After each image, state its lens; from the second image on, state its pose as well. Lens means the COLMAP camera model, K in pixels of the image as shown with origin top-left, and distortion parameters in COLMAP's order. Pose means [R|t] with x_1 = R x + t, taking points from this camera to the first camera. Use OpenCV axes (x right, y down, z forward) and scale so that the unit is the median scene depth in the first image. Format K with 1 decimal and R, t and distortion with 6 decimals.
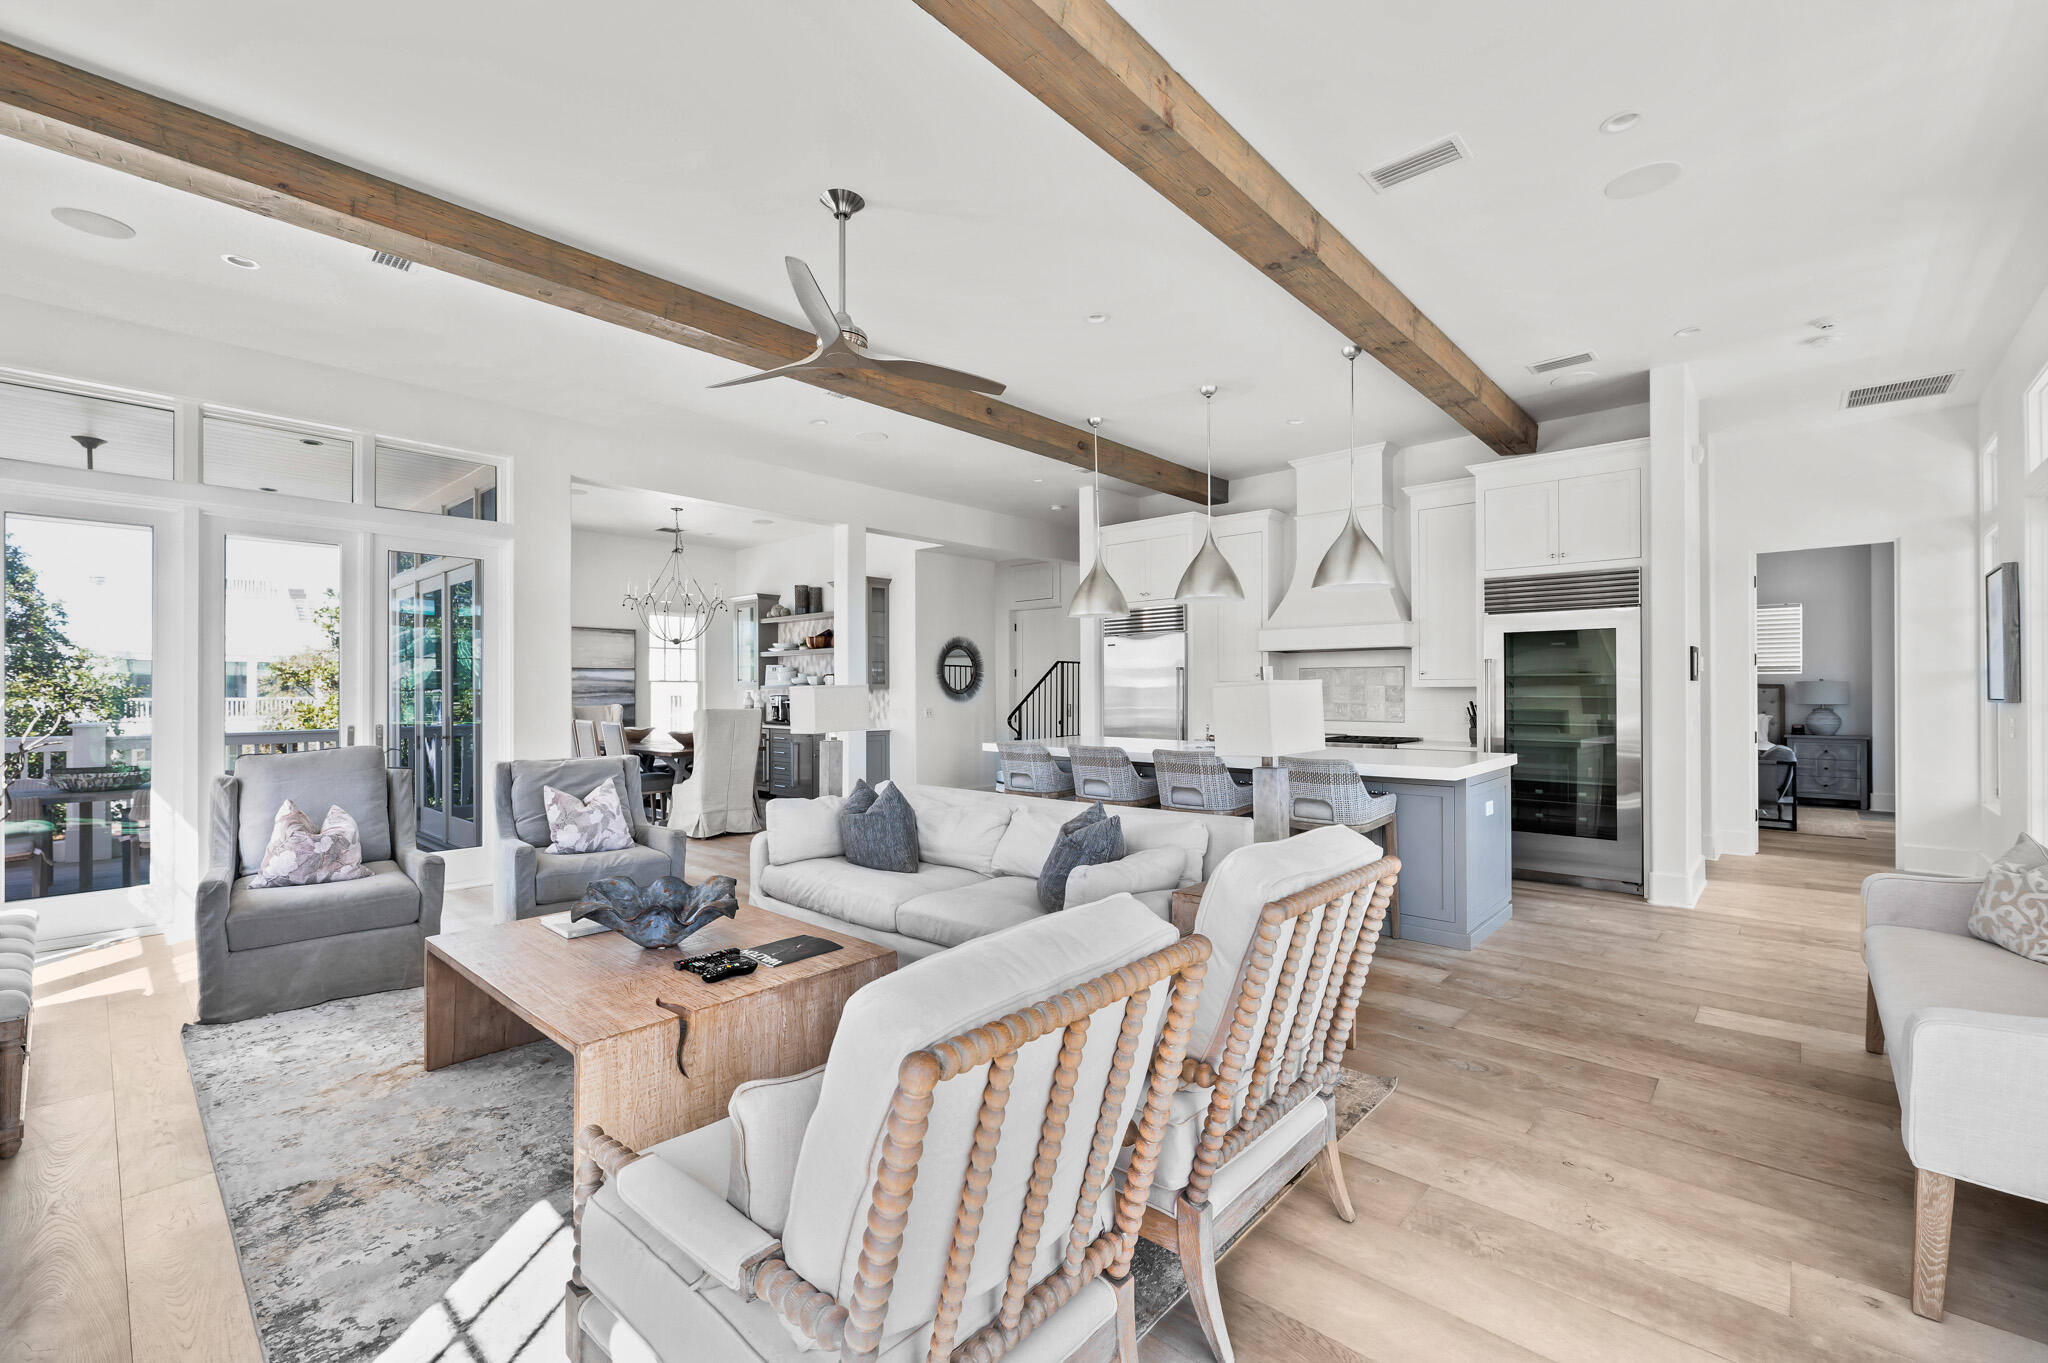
lens RADIAL K [[849.4, 0, 1027.3], [0, 849.4, 684.3], [0, 0, 1]] dist [-0.009050, 0.000283]
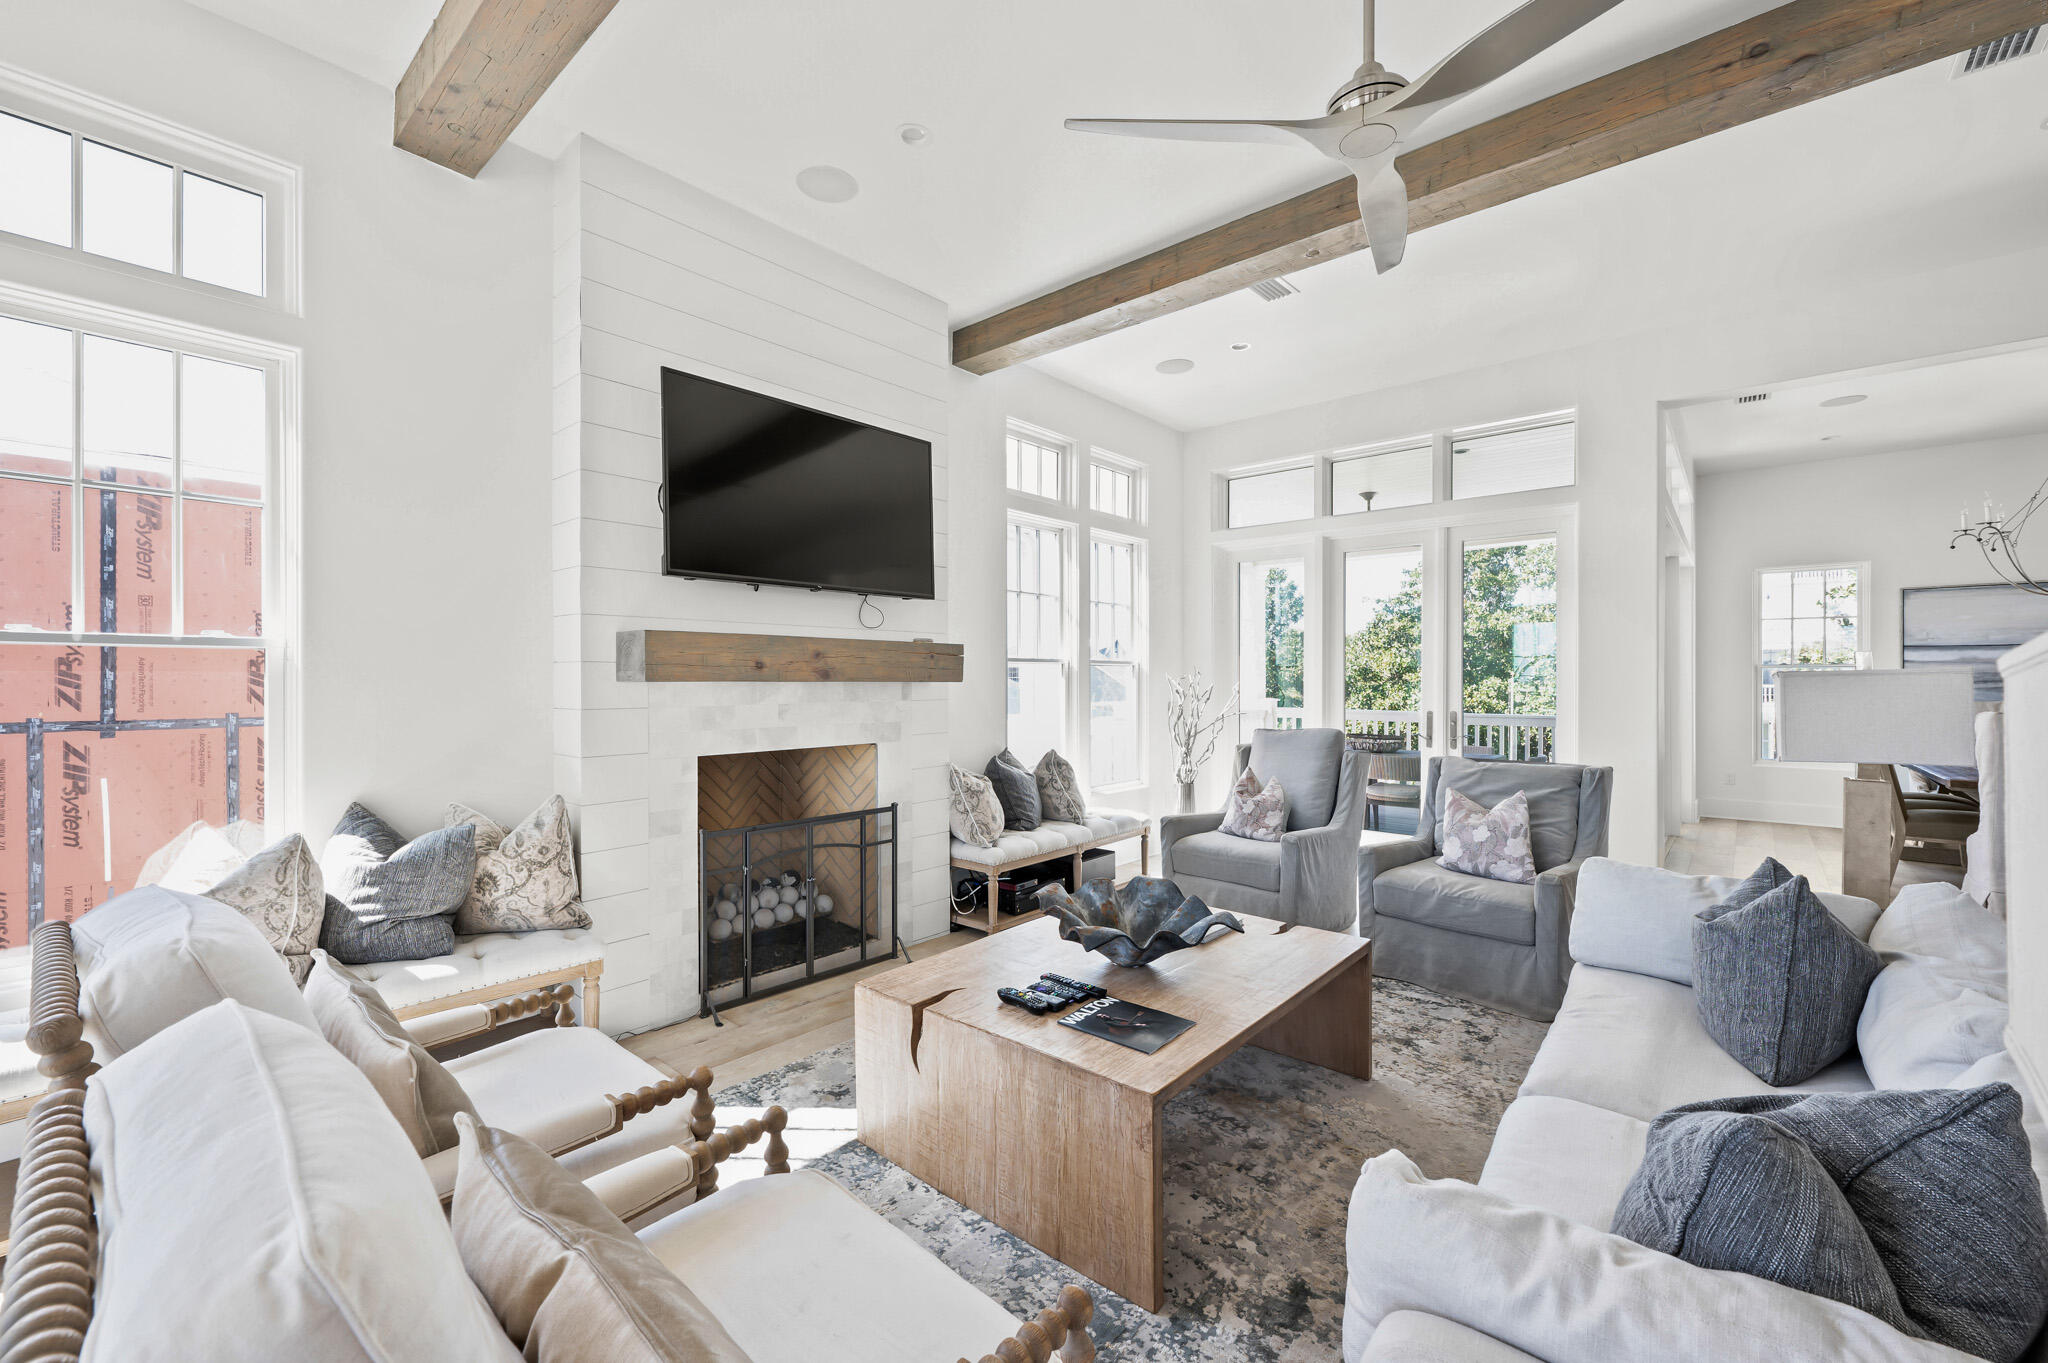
lens RADIAL K [[826.5, 0, 1021.6], [0, 826.5, 684.3], [0, 0, 1]] dist [-0.000147, -0.000003]
pose [[0.019433, 0.007160, -0.999786, 0.113821], [0.009481, 0.999928, 0.007345, 0.000644], [0.999766, -0.009621, 0.019363, 0.222178]]
